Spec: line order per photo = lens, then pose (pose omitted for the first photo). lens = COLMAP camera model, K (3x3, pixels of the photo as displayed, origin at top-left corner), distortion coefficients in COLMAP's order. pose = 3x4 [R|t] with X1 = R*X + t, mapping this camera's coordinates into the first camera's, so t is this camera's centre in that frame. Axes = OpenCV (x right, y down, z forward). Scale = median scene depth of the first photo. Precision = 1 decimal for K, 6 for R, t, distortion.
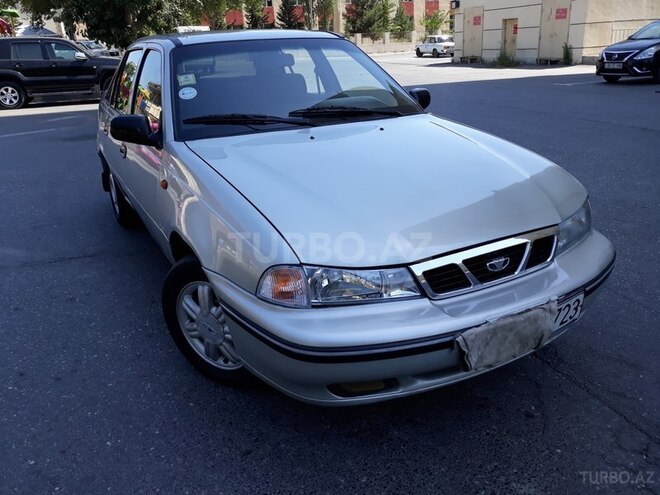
lens RADIAL K [[558.8, 0, 304.2], [0, 558.8, 248.4], [0, 0, 1]] dist [0.007640, -0.020197]
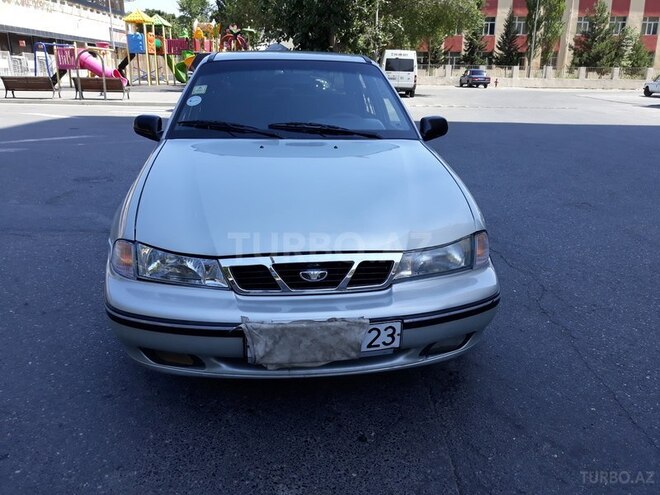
lens RADIAL K [[558.8, 0, 315.4], [0, 558.8, 238.8], [0, 0, 1]] dist [0.007640, -0.020197]
pose [[0.926300, 0.161646, -0.340350, 0.096668], [-0.179976, 0.983408, -0.022764, -0.002310], [0.331023, 0.082341, 0.940023, 0.000783]]
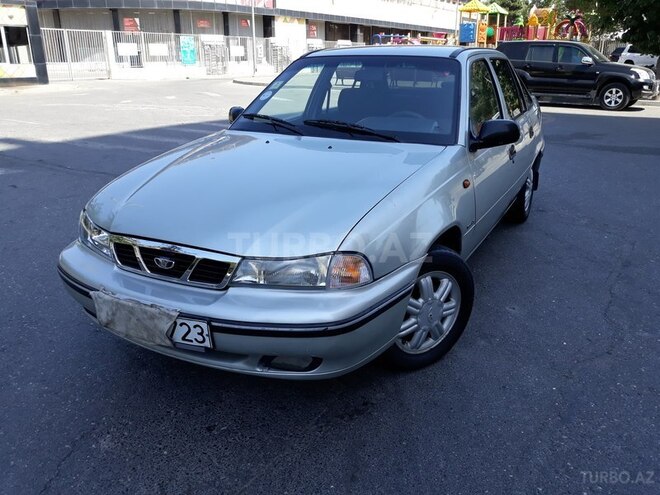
lens RADIAL K [[558.8, 0, 334.5], [0, 558.8, 246.0], [0, 0, 1]] dist [0.007640, -0.020197]
pose [[0.577773, 0.306598, -0.756423, 0.193799], [-0.309215, 0.939906, 0.144784, -0.038424], [0.755357, 0.150245, 0.637857, 0.073484]]
